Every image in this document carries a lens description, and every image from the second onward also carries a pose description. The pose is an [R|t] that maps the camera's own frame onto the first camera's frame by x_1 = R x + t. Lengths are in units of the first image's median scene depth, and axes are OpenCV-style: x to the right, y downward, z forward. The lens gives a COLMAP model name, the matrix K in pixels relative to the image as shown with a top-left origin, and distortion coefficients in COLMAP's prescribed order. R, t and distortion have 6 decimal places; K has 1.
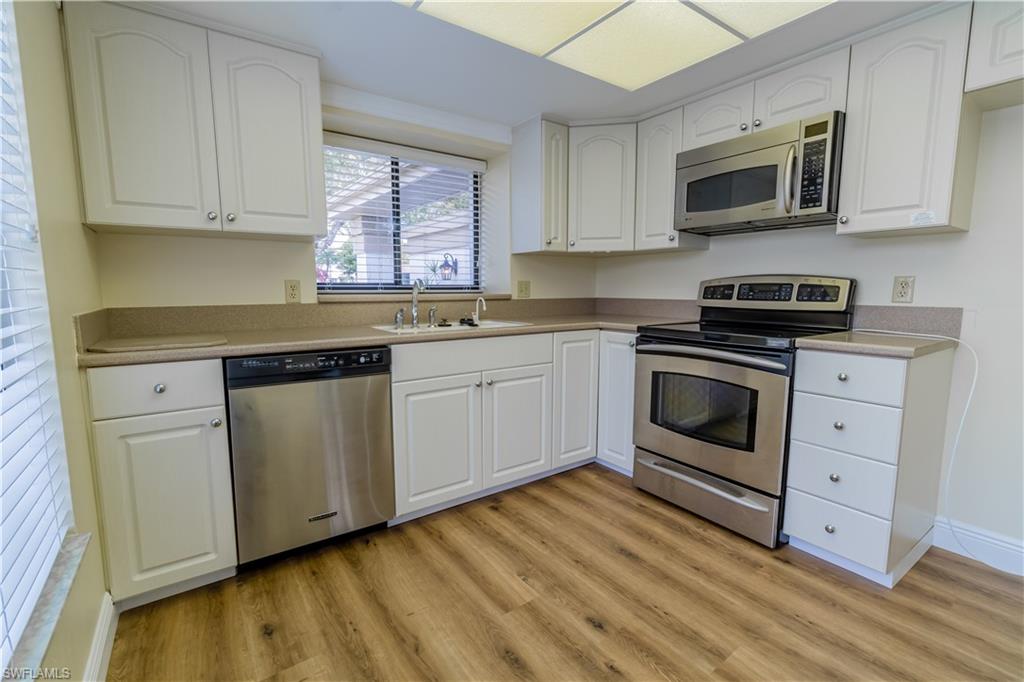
lens RADIAL K [[452.4, 0, 511.7], [0, 452.4, 340.6], [0, 0, 1]] dist [-0.000317, -0.000417]
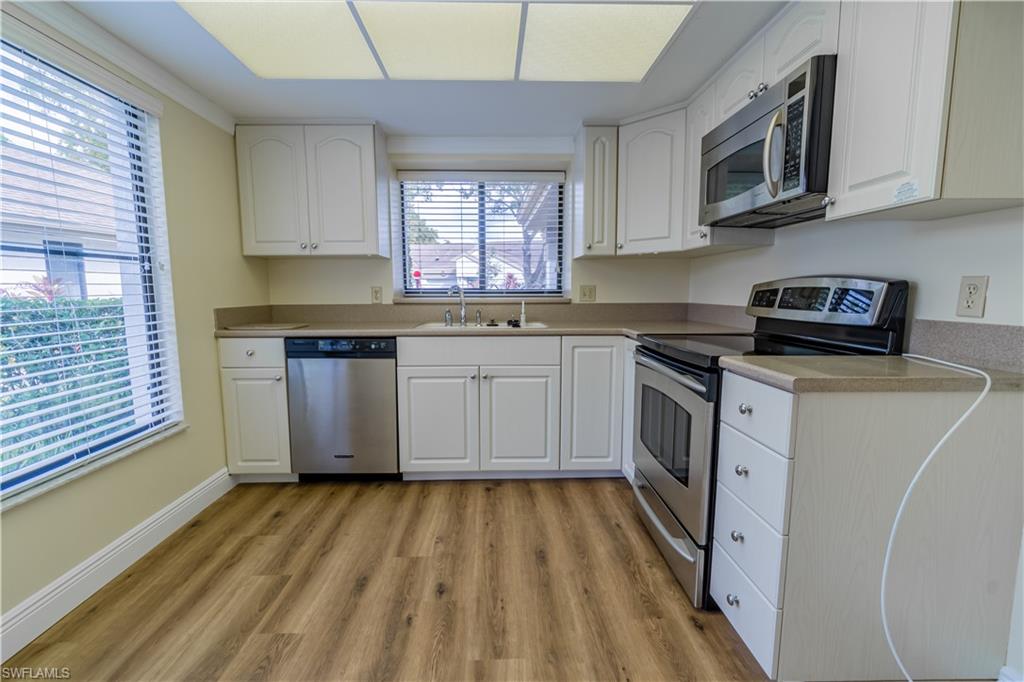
lens RADIAL K [[452.4, 0, 510.1], [0, 452.4, 341.3], [0, 0, 1]] dist [-0.000317, -0.000417]
pose [[0.829275, 0.061617, -0.555433, 0.687136], [-0.064315, 0.997822, 0.014670, -0.016905], [0.555127, 0.023557, 0.831432, 0.103522]]
